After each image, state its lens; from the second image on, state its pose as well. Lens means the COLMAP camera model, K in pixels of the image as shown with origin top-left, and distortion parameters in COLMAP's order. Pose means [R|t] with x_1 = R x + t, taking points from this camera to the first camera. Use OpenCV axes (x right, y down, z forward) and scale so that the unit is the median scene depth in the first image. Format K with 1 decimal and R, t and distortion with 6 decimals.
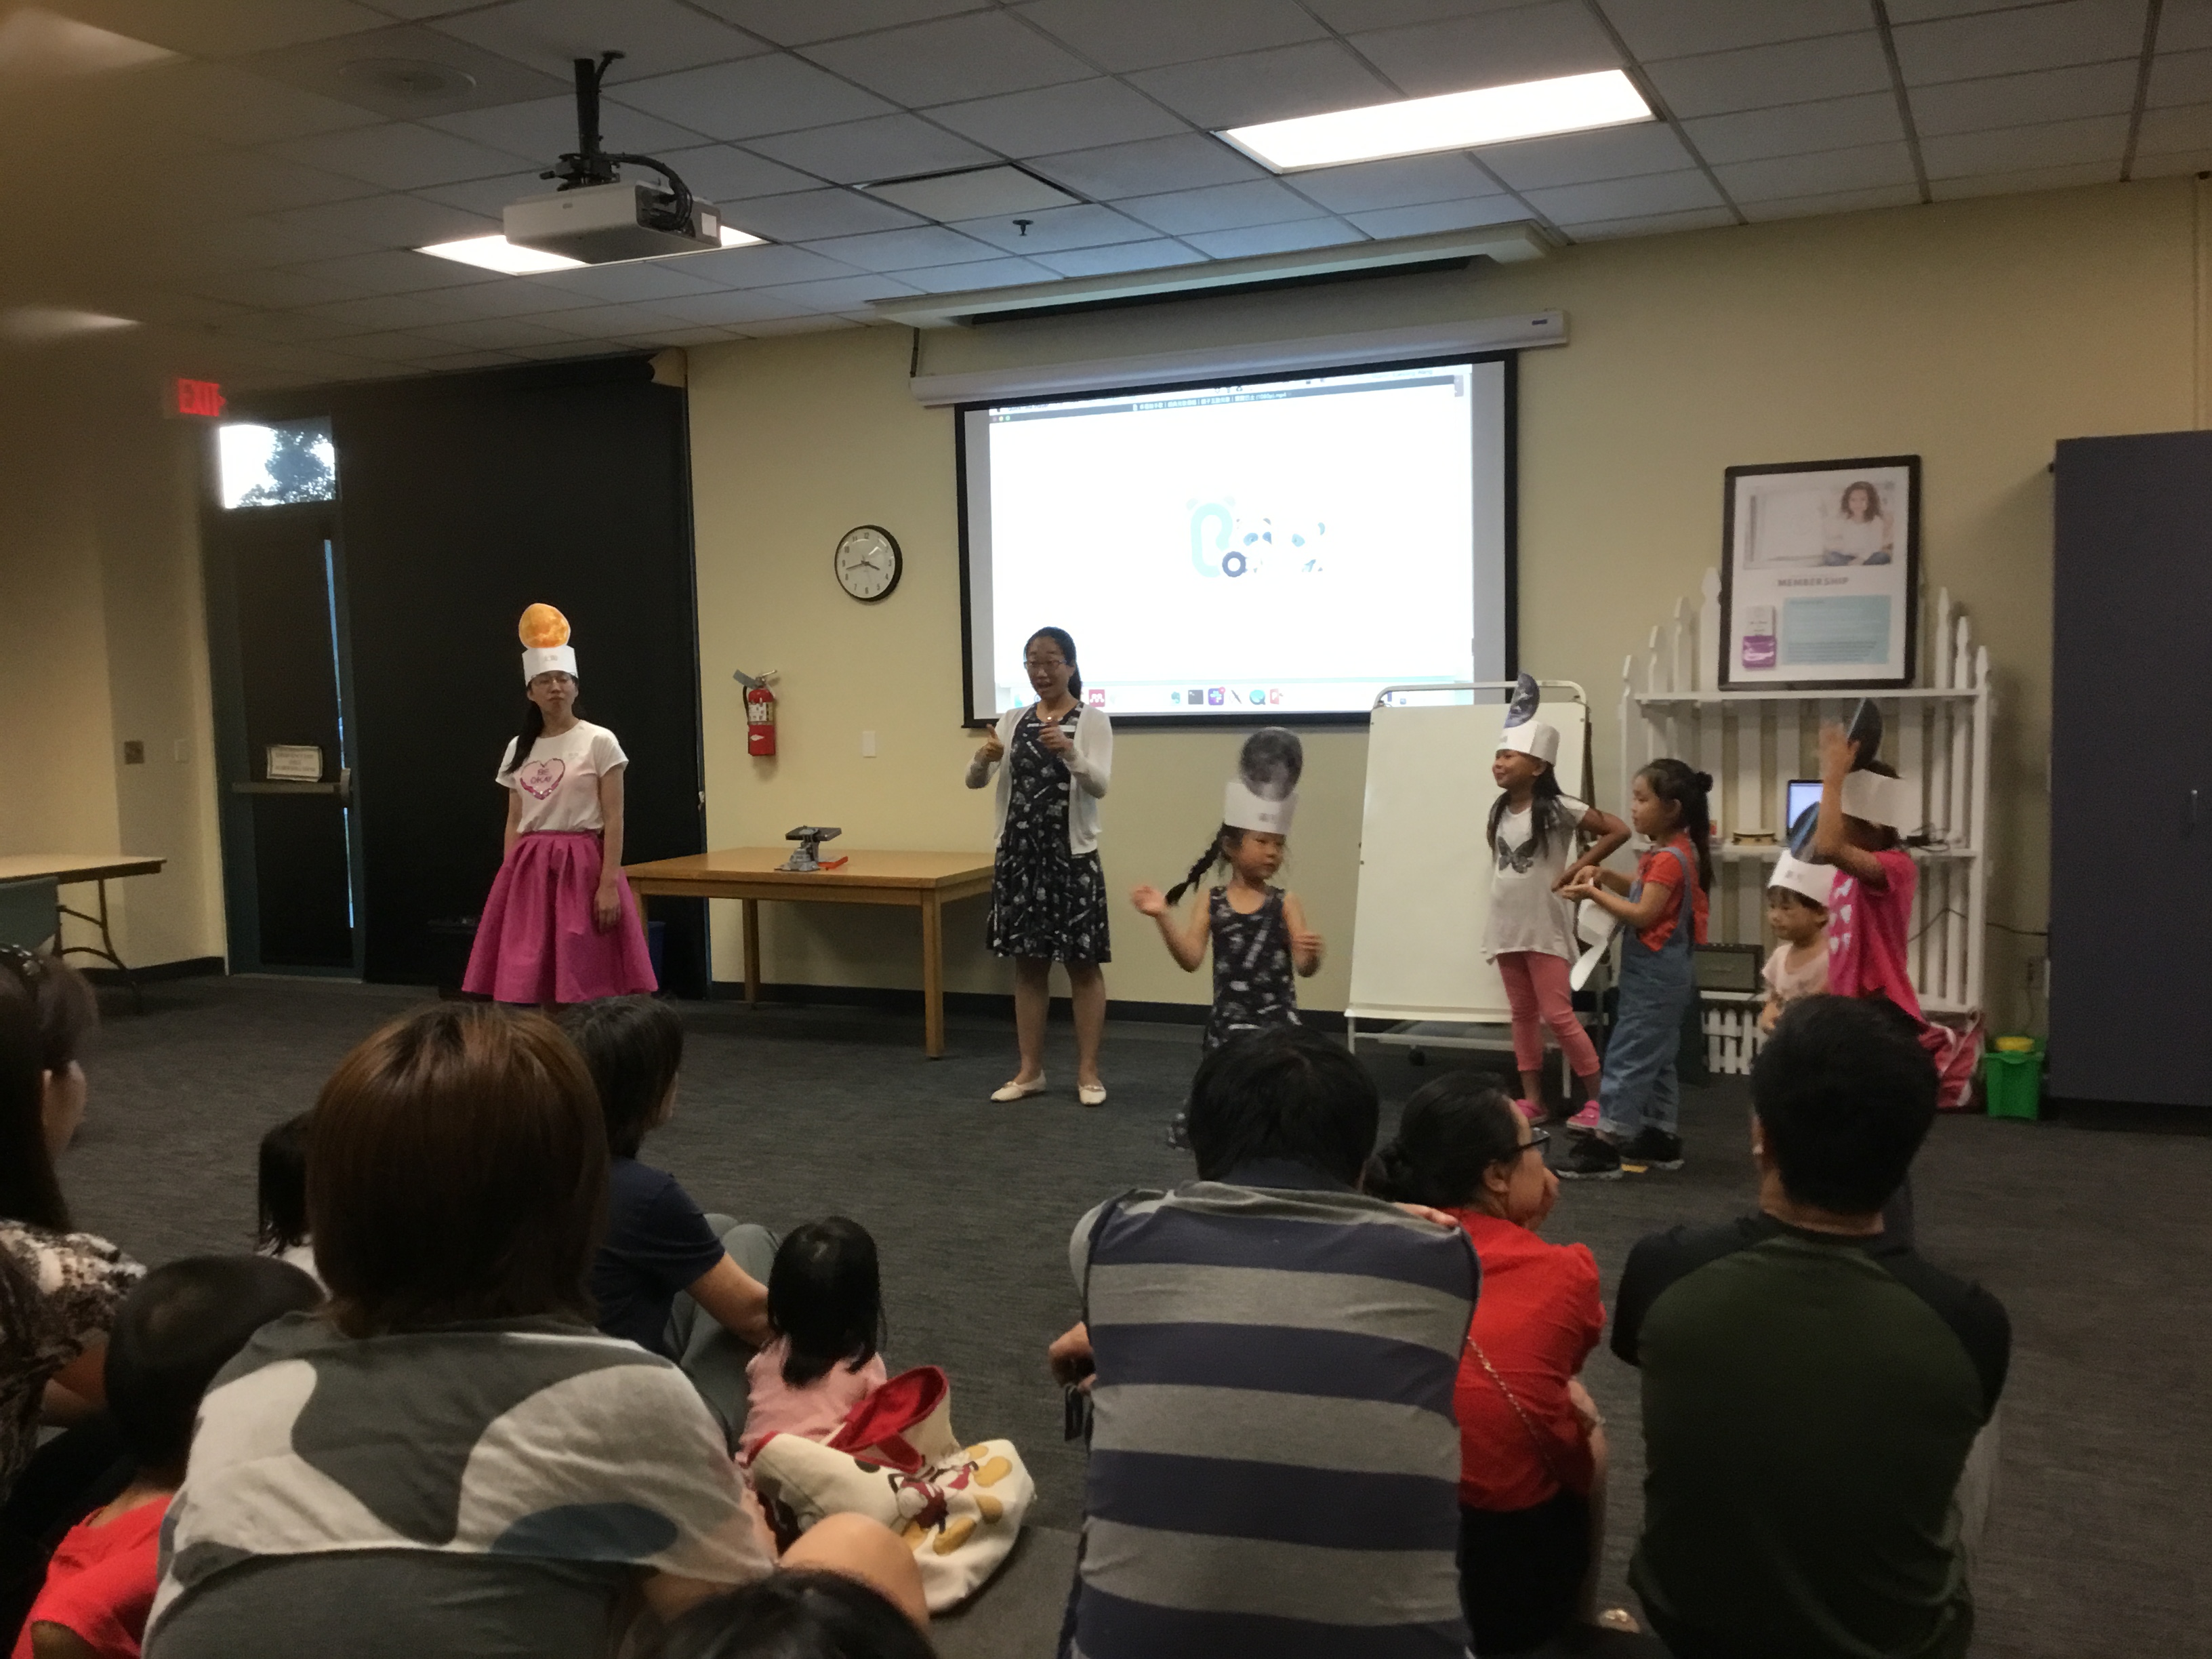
lens RADIAL K [[1984.9, 0, 1099.6], [0, 1984.9, 825.4], [0, 0, 1]] dist [0.127261, -0.285854]
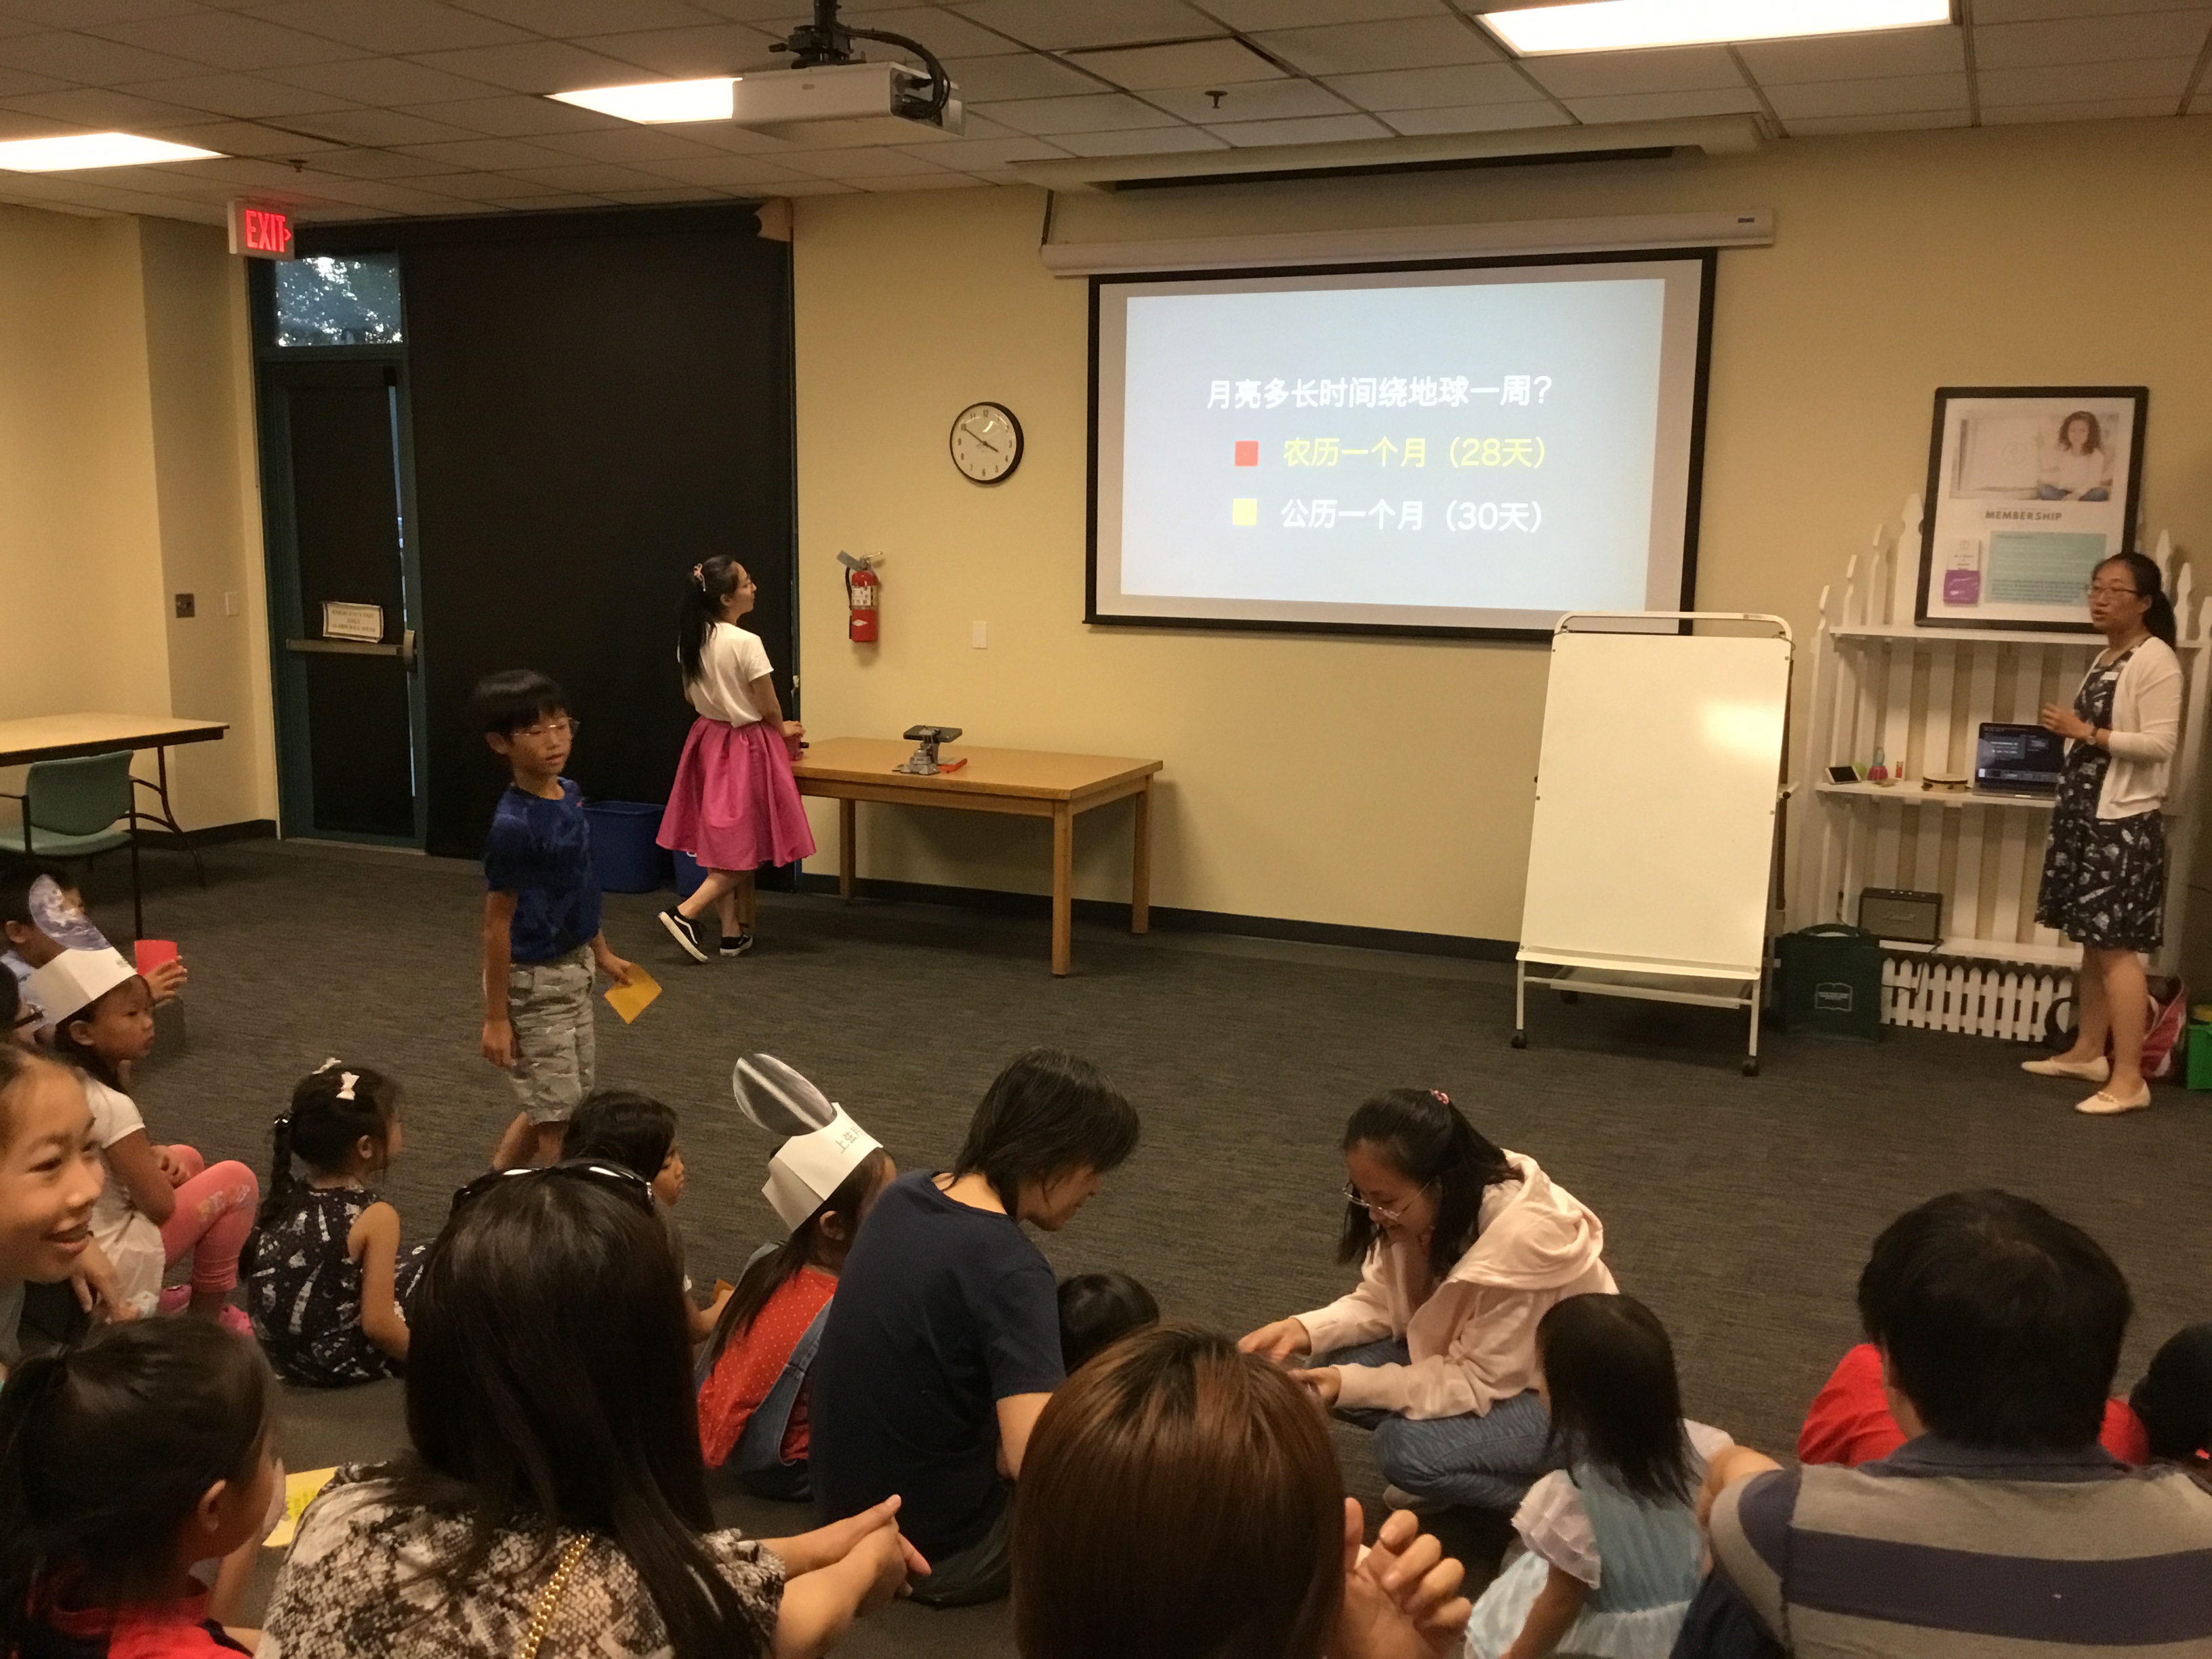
lens RADIAL K [[1990.3, 0, 1100.6], [0, 1990.3, 830.3], [0, 0, 1]] dist [0.113423, -0.251082]
pose [[0.999156, 0.032592, 0.025018, -0.098530], [-0.034658, 0.995592, 0.087151, -0.041087], [-0.022068, -0.087944, 0.995881, 0.049840]]
